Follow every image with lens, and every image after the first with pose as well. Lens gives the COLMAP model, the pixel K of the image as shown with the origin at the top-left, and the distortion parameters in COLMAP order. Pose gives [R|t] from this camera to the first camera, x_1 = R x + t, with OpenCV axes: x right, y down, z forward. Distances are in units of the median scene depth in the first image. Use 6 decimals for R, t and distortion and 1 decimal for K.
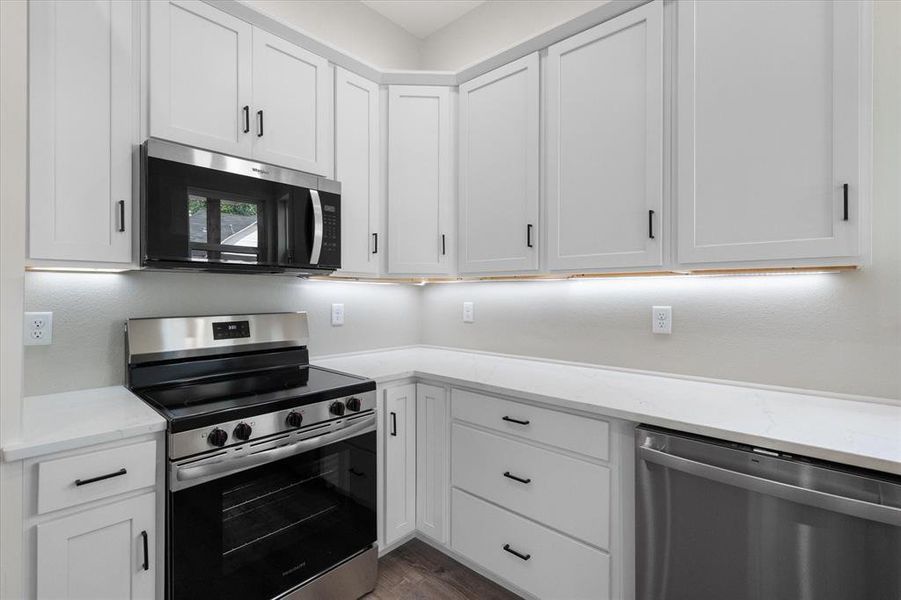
lens RADIAL K [[414.4, 0, 450.4], [0, 414.4, 294.7], [0, 0, 1]] dist [-0.000321, 0.000172]
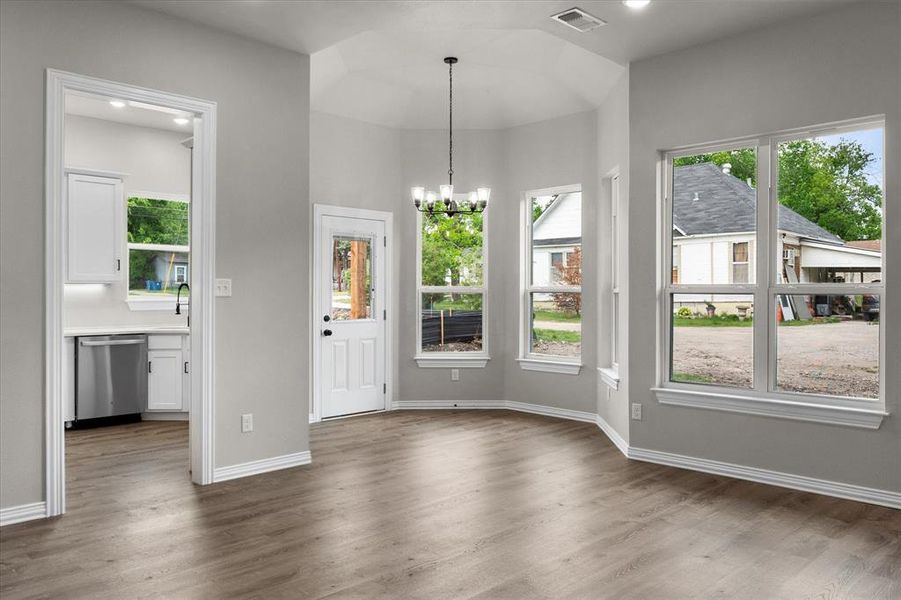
lens RADIAL K [[694.5, 0, 450.5], [0, 694.5, 300.0], [0, 0, 1]] dist [0.003797, 0.000573]
pose [[0.048140, -0.009249, 0.998798, -3.053728], [0.004027, 0.999951, 0.009066, 0.014486], [-0.998832, 0.003586, 0.048175, -1.317061]]
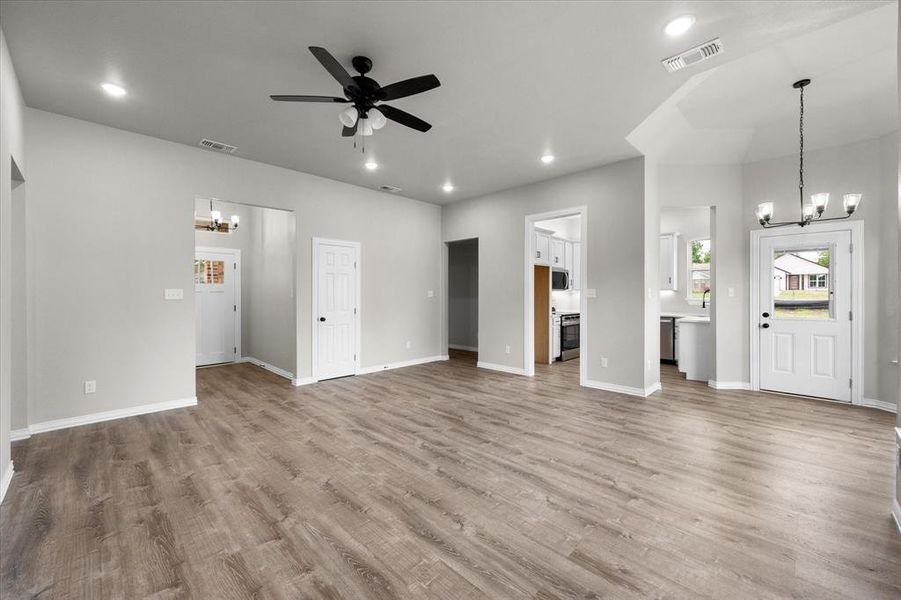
lens RADIAL K [[359.0, 0, 450.3], [0, 359.0, 297.1], [0, 0, 1]] dist [0.001596, 0.000158]
pose [[0.999132, -0.001310, -0.041624, -1.482059], [0.001469, 0.999992, 0.003794, 0.004606], [0.041619, -0.003852, 0.999126, -3.141977]]
